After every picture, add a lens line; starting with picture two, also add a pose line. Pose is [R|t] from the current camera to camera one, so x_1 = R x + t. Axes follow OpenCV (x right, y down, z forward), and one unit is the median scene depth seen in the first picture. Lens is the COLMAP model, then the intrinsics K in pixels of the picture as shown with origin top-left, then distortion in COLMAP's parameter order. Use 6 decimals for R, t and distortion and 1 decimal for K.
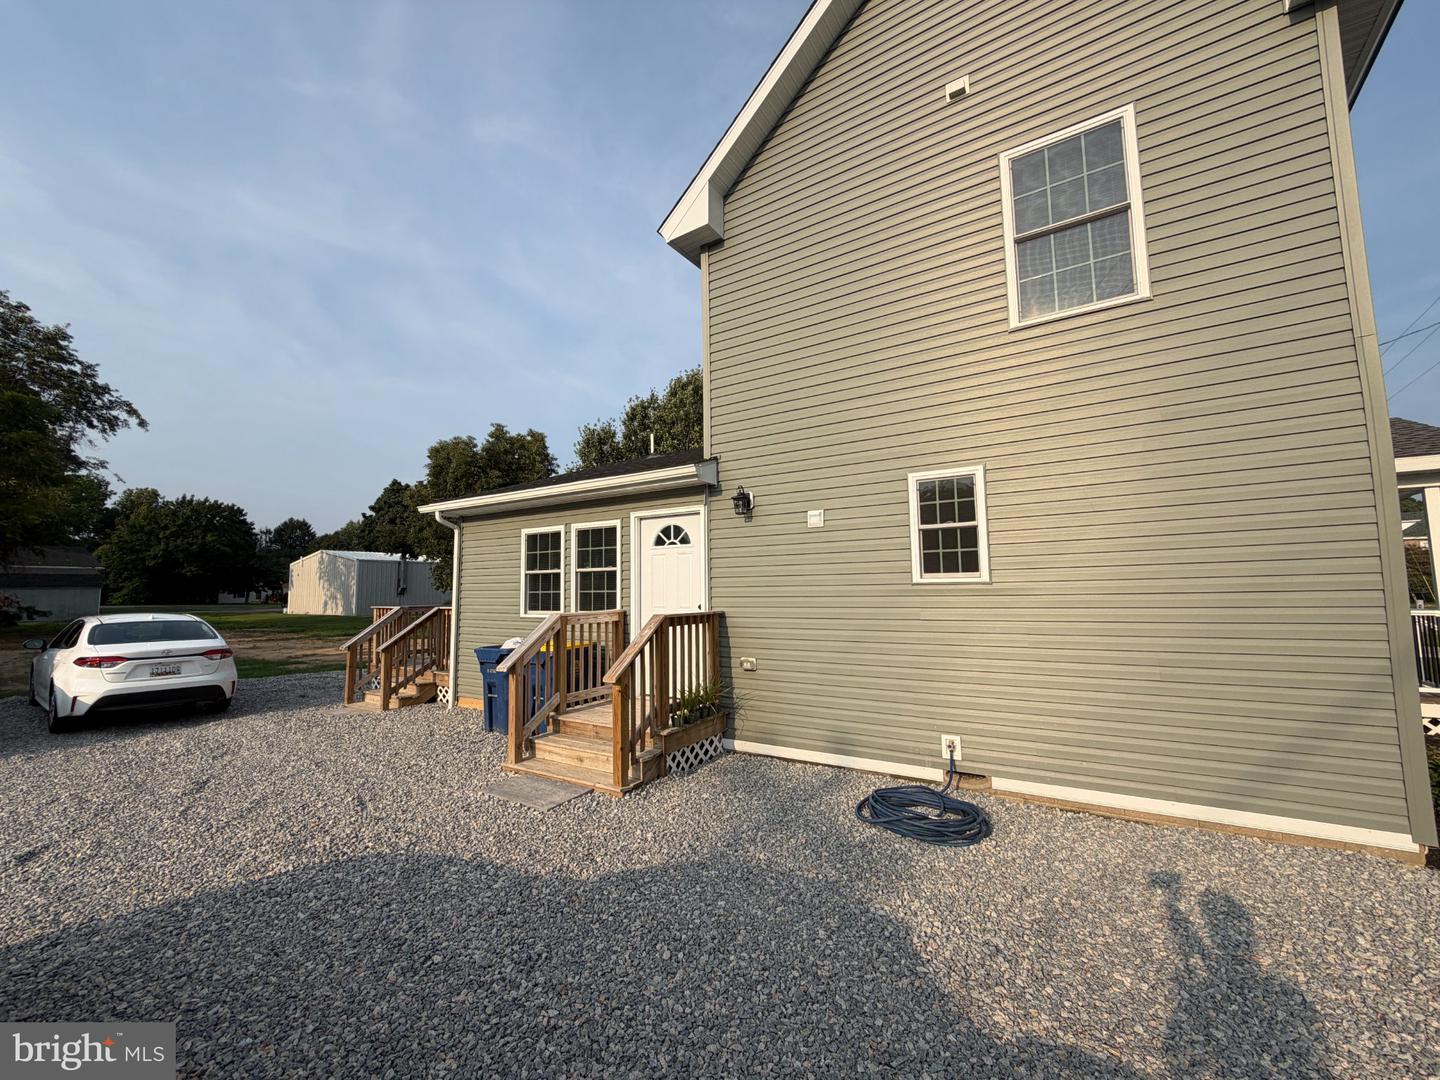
lens RADIAL K [[589.8, 0, 718.4], [0, 589.8, 540.8], [0, 0, 1]] dist [-0.000276, -0.000086]
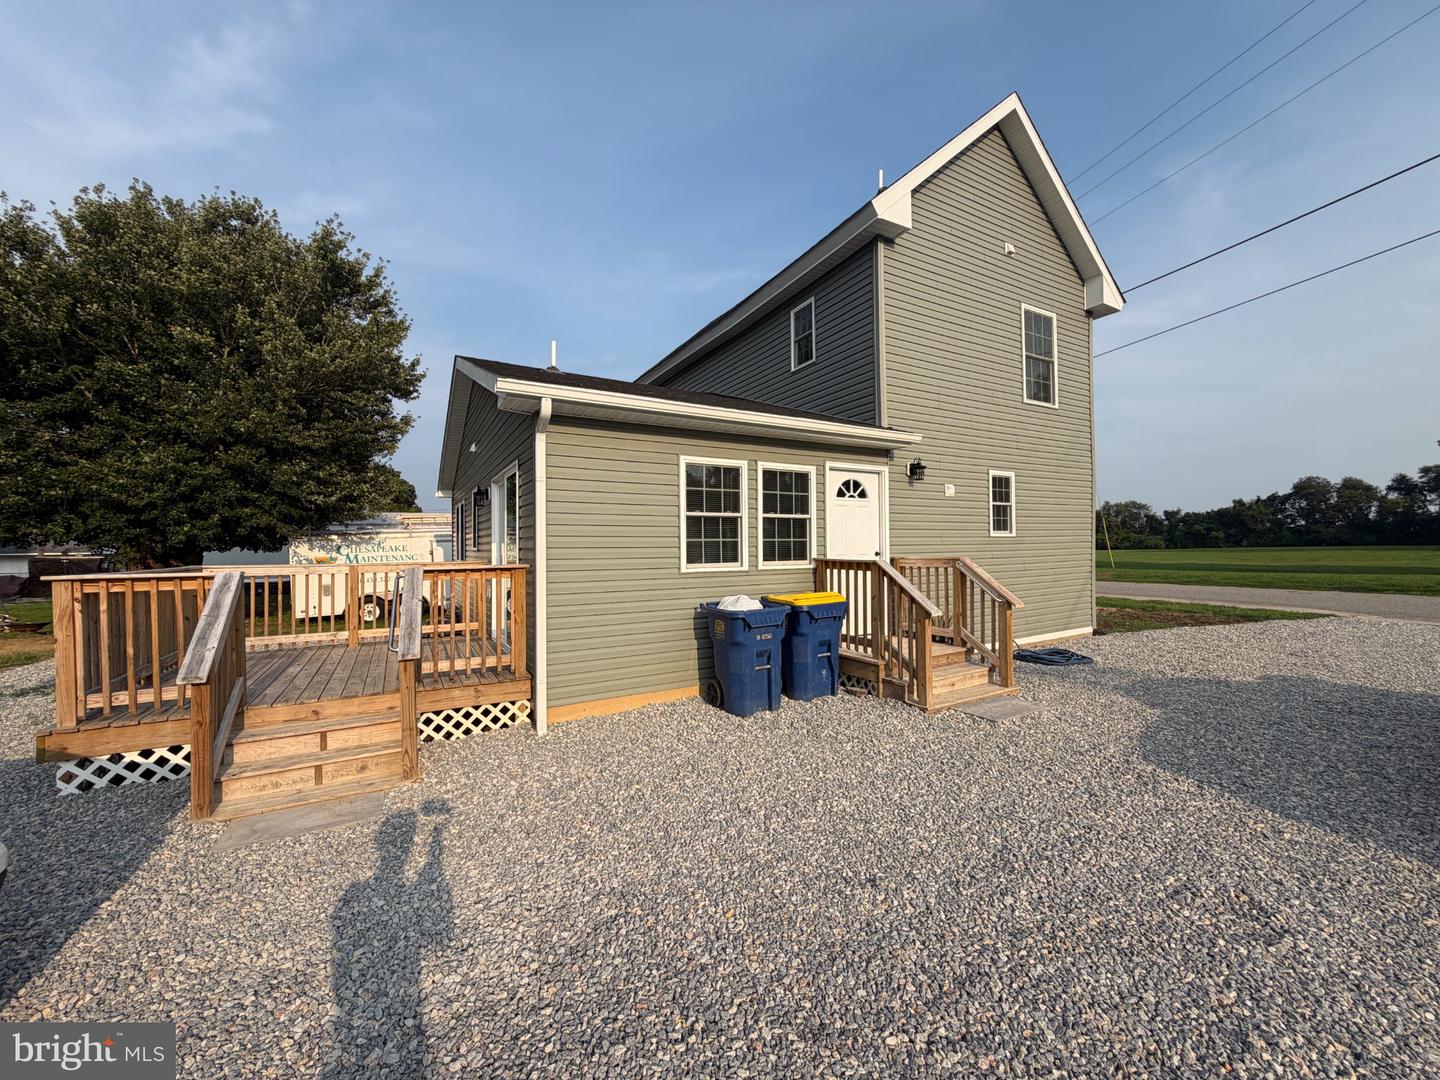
lens RADIAL K [[589.8, 0, 712.5], [0, 589.8, 541.3], [0, 0, 1]] dist [-0.000276, -0.000086]
pose [[0.429087, 0.006486, 0.903240, -1.126797], [-0.076222, 0.996668, 0.029053, 0.072540], [-0.900041, -0.081313, 0.428151, 0.727045]]
